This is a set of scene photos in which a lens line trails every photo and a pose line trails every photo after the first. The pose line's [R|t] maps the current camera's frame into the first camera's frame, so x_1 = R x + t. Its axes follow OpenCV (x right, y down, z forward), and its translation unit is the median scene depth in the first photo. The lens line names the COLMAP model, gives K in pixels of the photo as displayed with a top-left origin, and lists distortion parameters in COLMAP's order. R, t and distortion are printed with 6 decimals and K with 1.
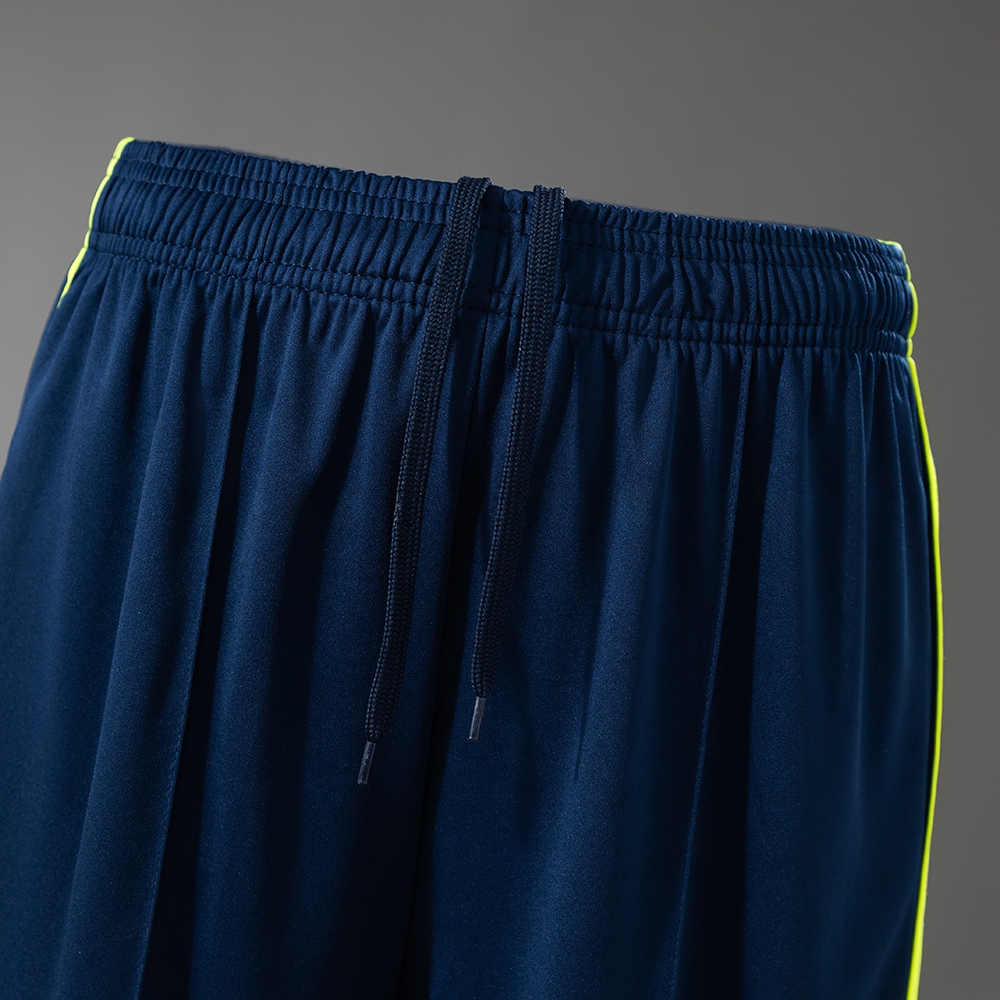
lens RADIAL K [[1764.2, 0, 500.4], [0, 1764.2, 497.6], [0, 0, 1]] dist [-0.014175, 0.000000]
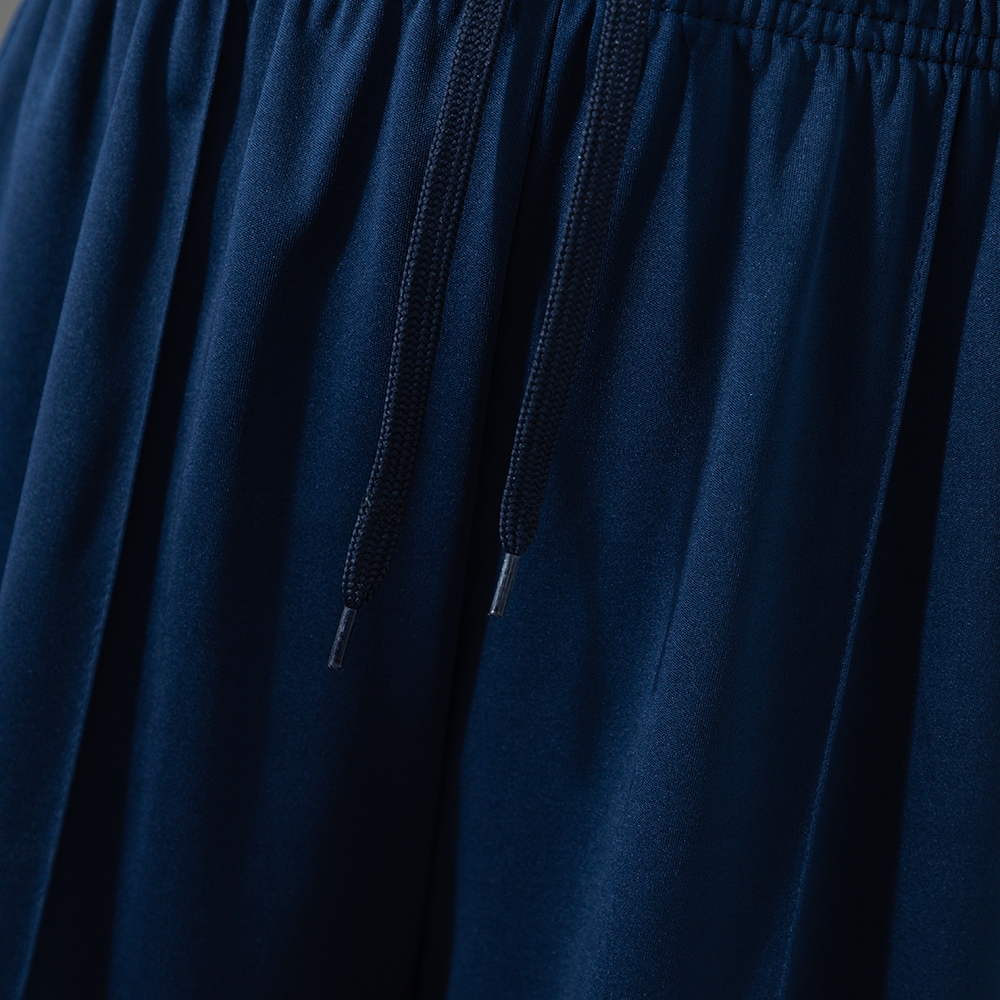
lens RADIAL K [[1966.5, 0, 499.1], [0, 1966.5, 501.5], [0, 0, 1]] dist [-0.019598, 0.000000]
pose [[0.990639, 0.069695, -0.117375, 0.068454], [-0.064558, 0.996806, 0.047018, 0.055332], [0.120277, -0.039000, 0.991974, 0.239152]]
